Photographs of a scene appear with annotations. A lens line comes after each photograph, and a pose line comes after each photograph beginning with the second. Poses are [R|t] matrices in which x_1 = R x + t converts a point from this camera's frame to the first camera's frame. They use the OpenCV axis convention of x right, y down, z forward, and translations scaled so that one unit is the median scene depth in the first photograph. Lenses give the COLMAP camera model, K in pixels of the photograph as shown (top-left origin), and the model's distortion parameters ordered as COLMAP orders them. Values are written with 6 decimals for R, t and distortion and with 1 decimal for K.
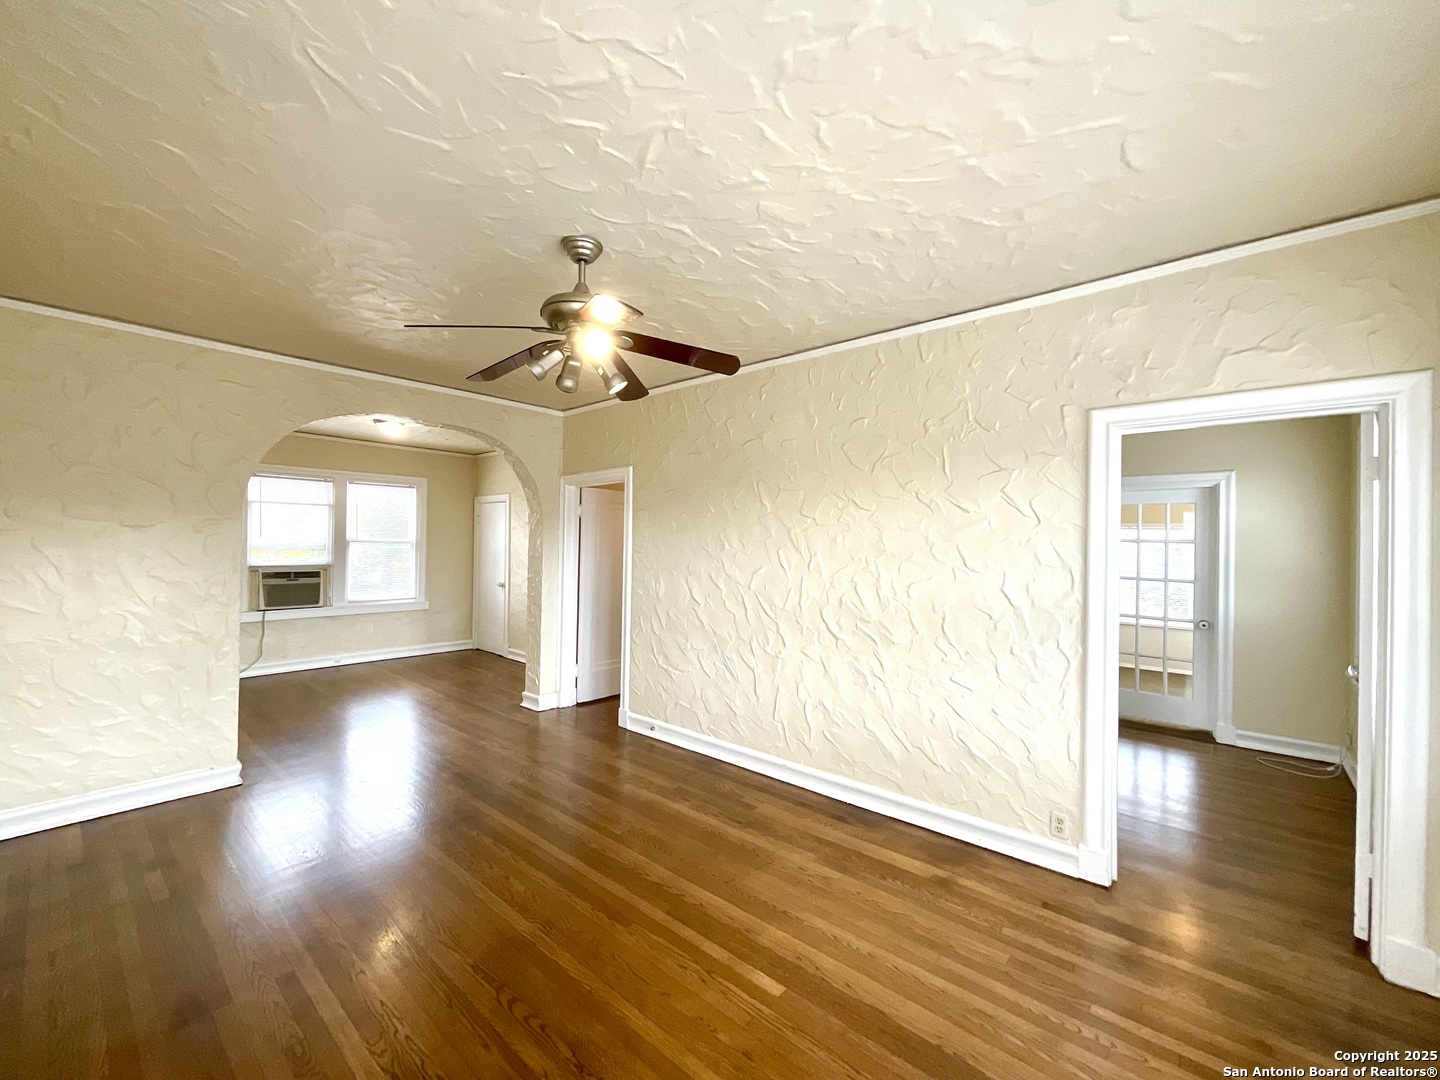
lens RADIAL K [[580.5, 0, 718.7], [0, 580.5, 542.0], [0, 0, 1]] dist [-0.000329, -0.000721]
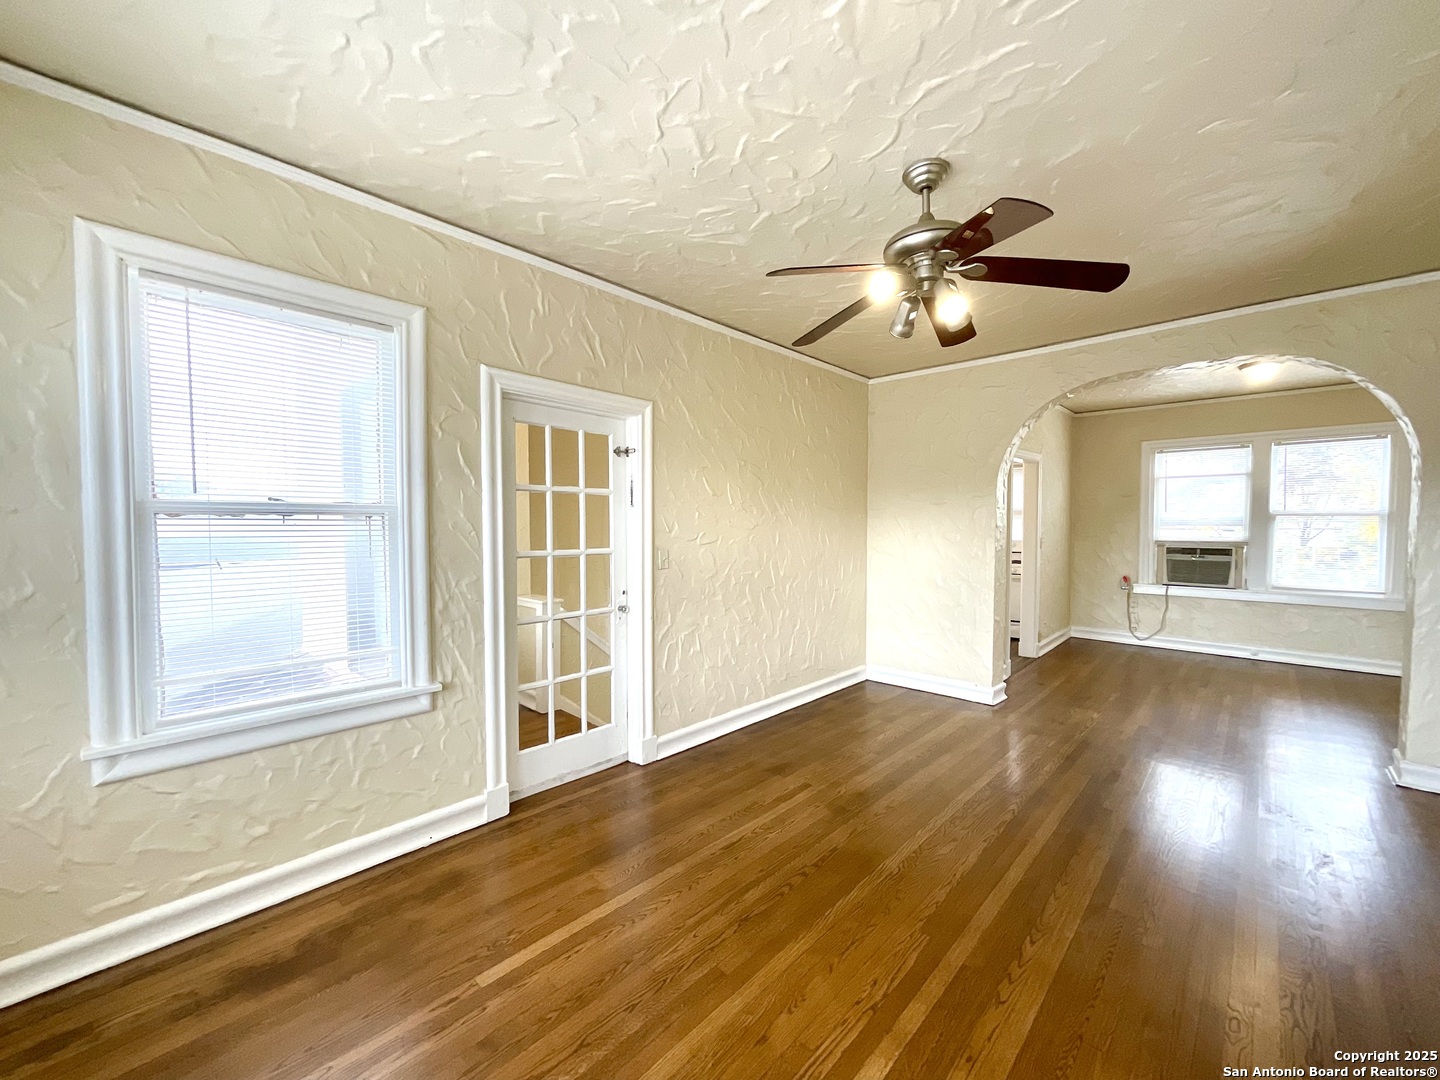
lens RADIAL K [[580.5, 0, 715.6], [0, 580.5, 544.3], [0, 0, 1]] dist [-0.000329, -0.000721]
pose [[-0.045151, 0.026477, -0.998629, 0.396274], [0.004171, 0.999645, 0.026315, 0.027179], [0.998971, -0.002977, -0.045245, 0.400384]]
